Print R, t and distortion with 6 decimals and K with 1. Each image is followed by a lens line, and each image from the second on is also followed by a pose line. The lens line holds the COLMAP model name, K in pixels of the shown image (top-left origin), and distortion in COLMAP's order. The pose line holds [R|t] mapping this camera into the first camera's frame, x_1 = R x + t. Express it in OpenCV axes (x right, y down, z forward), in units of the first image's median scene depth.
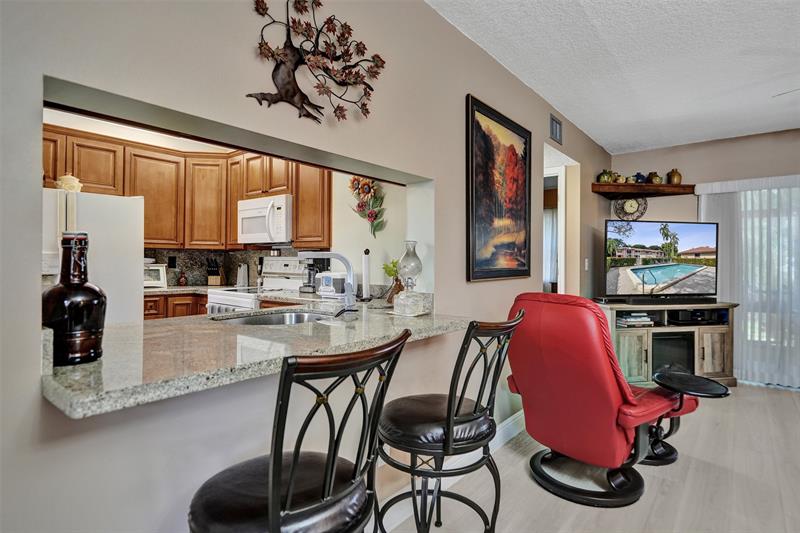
lens RADIAL K [[423.7, 0, 381.7], [0, 423.7, 257.4], [0, 0, 1]] dist [-0.031379, -0.004668]
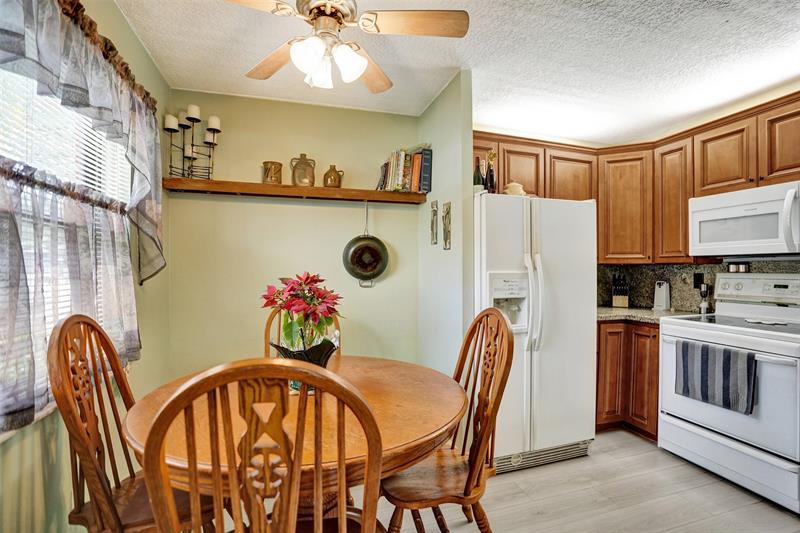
lens RADIAL K [[370.6, 0, 395.8], [0, 370.6, 273.3], [0, 0, 1]] dist [-0.032600, 0.004525]
pose [[0.819822, -0.000454, -0.572619, -0.423005], [0.007215, 0.999928, 0.009537, -0.013018], [0.572574, -0.011950, 0.819766, 0.187183]]
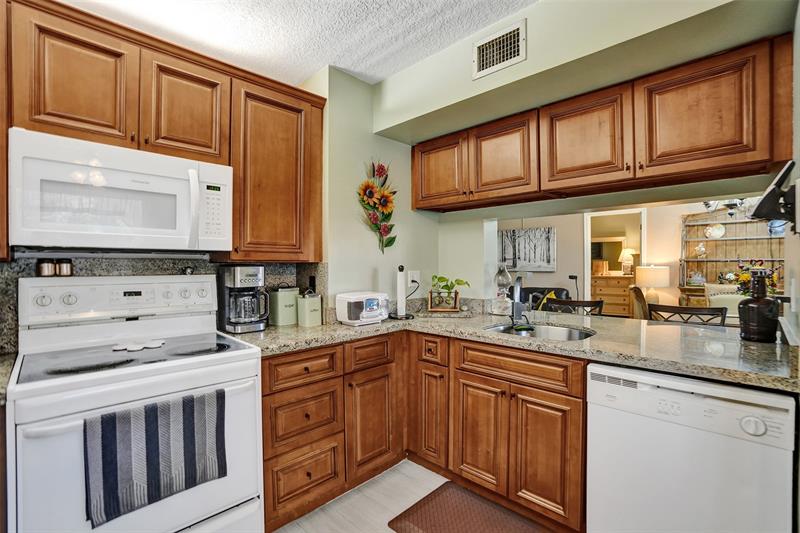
lens RADIAL K [[370.6, 0, 406.7], [0, 370.6, 265.6], [0, 0, 1]] dist [-0.032600, 0.004525]
pose [[0.085568, -0.008831, 0.996293, -0.659836], [-0.004778, 0.999946, 0.009274, -0.021112], [-0.996321, -0.005554, 0.085521, 0.683955]]
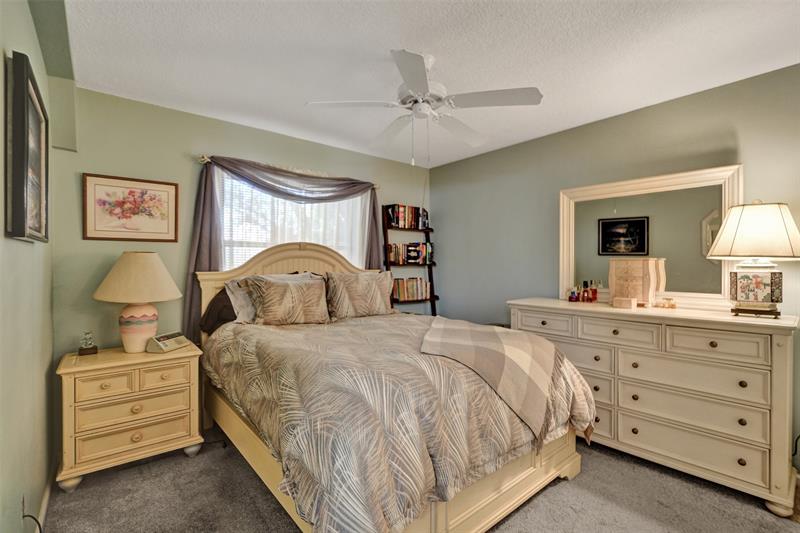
lens RADIAL K [[370.6, 0, 401.7], [0, 370.6, 268.5], [0, 0, 1]] dist [-0.032600, 0.004525]
pose [[0.201731, -0.017033, 0.979293, 1.103393], [-0.012625, 0.999720, 0.019989, -0.022042], [-0.979360, -0.016396, 0.201459, -0.087251]]
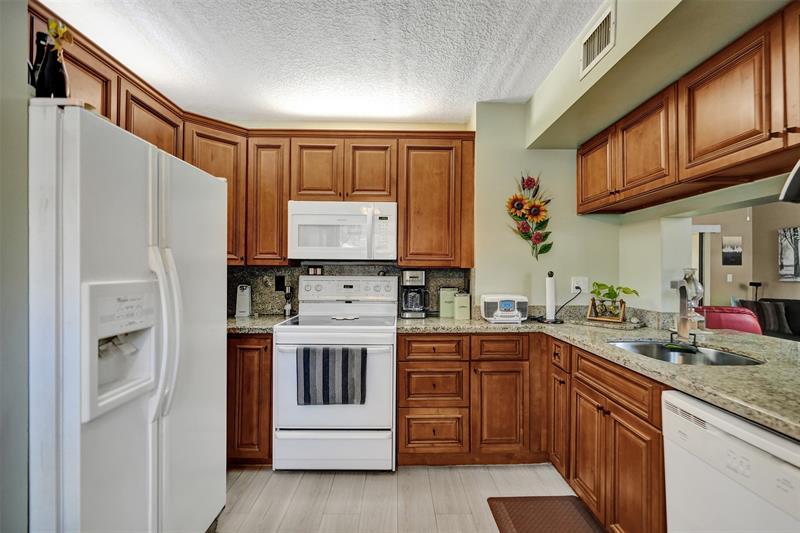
lens RADIAL K [[370.6, 0, 416.6], [0, 370.6, 270.5], [0, 0, 1]] dist [-0.032600, 0.004525]
pose [[0.754629, -0.000867, 0.656151, -0.630146], [-0.006167, 0.999946, 0.008415, -0.020773], [-0.656123, -0.010397, 0.754582, 0.398890]]
